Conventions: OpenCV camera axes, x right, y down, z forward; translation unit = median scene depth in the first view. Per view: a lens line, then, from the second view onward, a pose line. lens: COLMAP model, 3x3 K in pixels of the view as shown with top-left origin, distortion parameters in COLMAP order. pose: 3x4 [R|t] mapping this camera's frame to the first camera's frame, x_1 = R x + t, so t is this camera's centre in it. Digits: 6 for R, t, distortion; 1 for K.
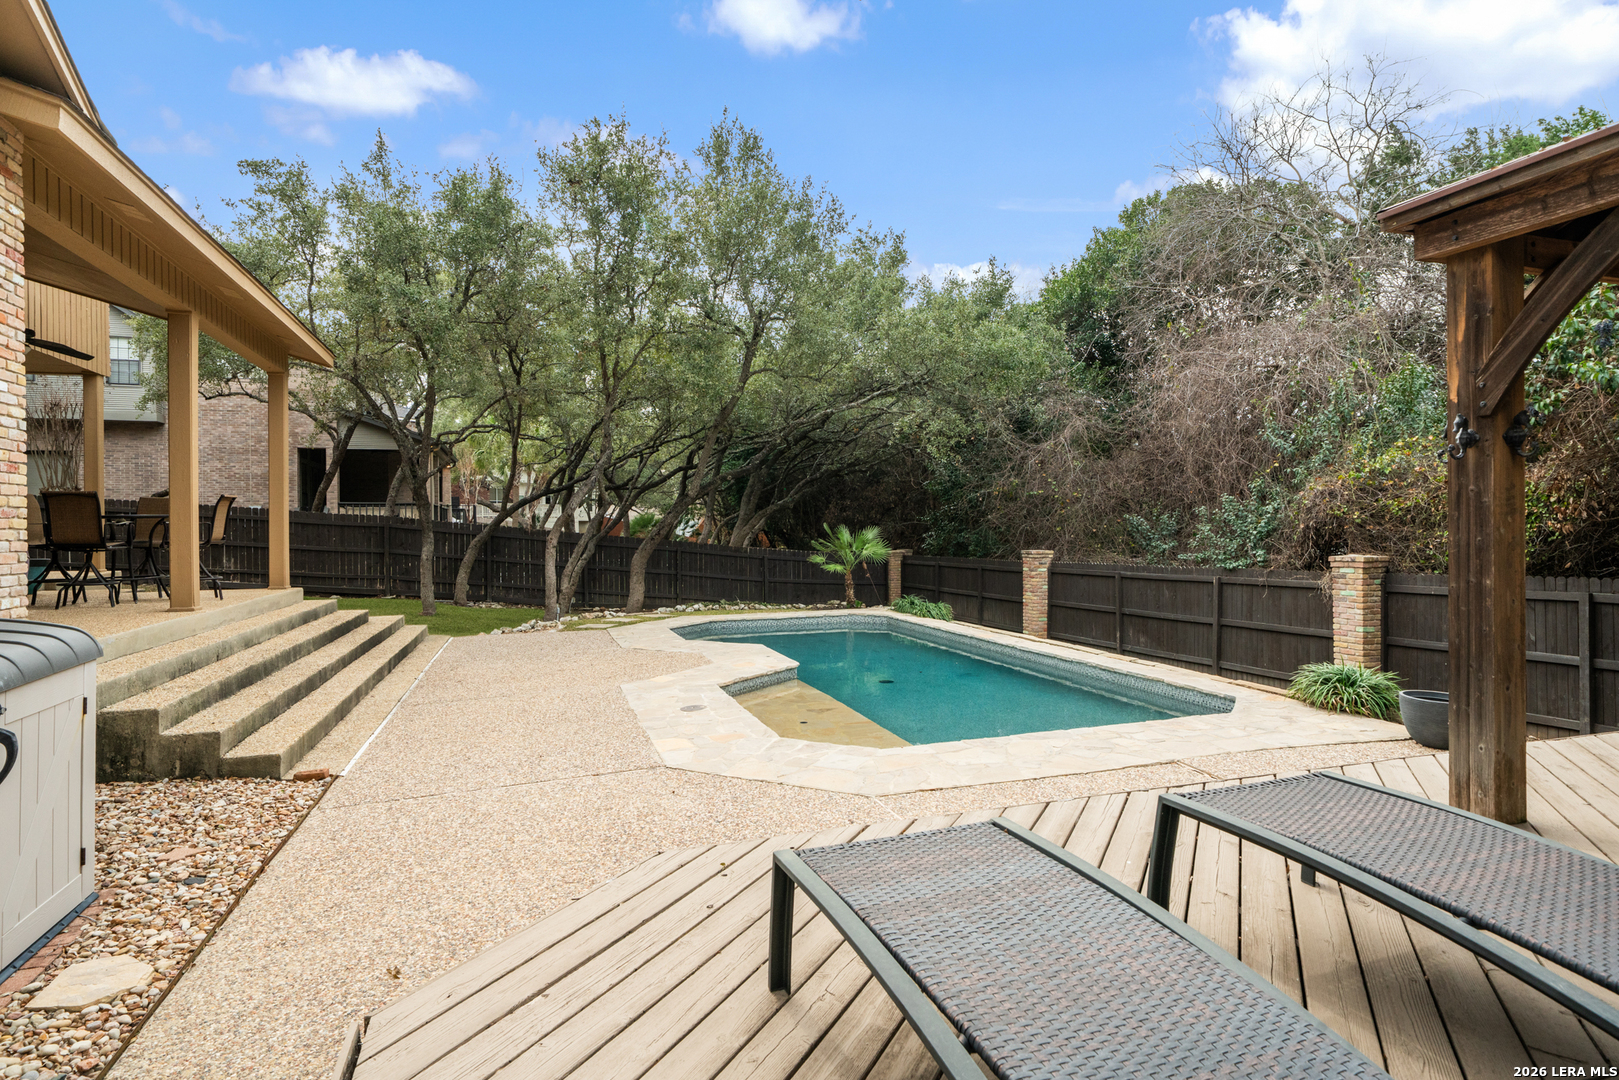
lens RADIAL K [[874.5, 0, 815.5], [0, 874.5, 518.1], [0, 0, 1]] dist [0.008290, 0.000534]
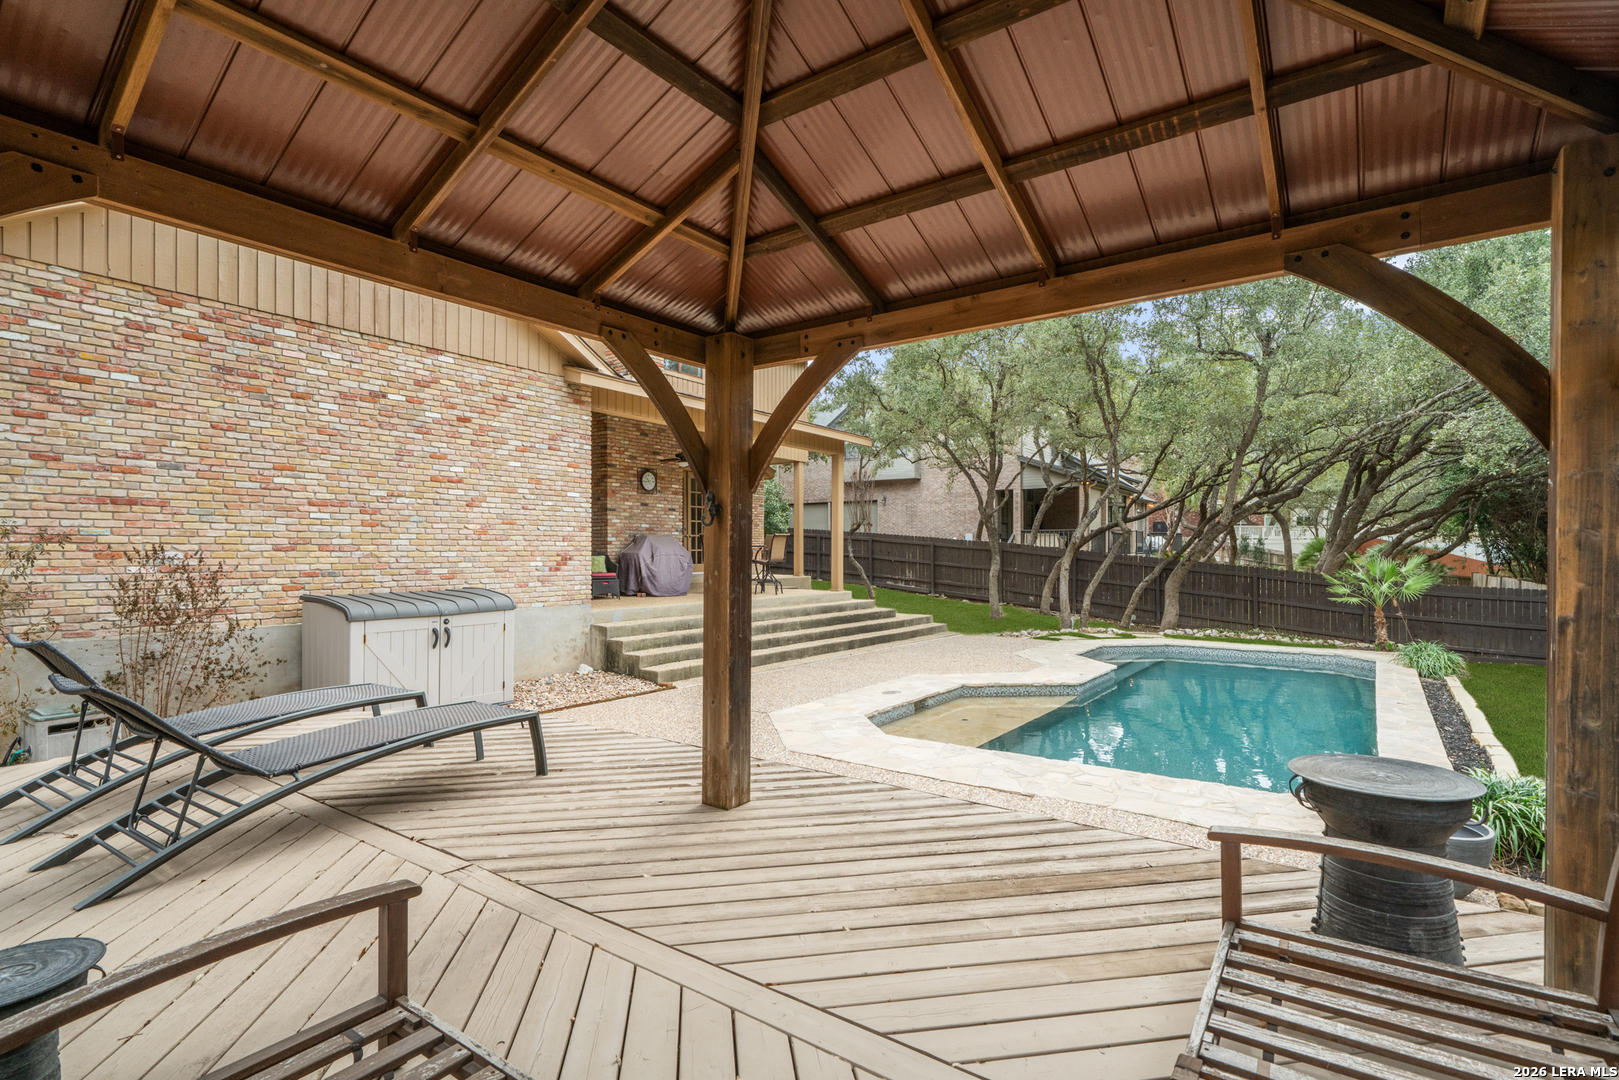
lens RADIAL K [[780.5, 0, 804.9], [0, 780.5, 553.0], [0, 0, 1]] dist [-0.003907, -0.000203]
pose [[0.592960, 0.013474, -0.805119, 0.281520], [0.001977, 0.999833, 0.018188, -0.007707], [0.805229, -0.012377, 0.592834, 0.067860]]
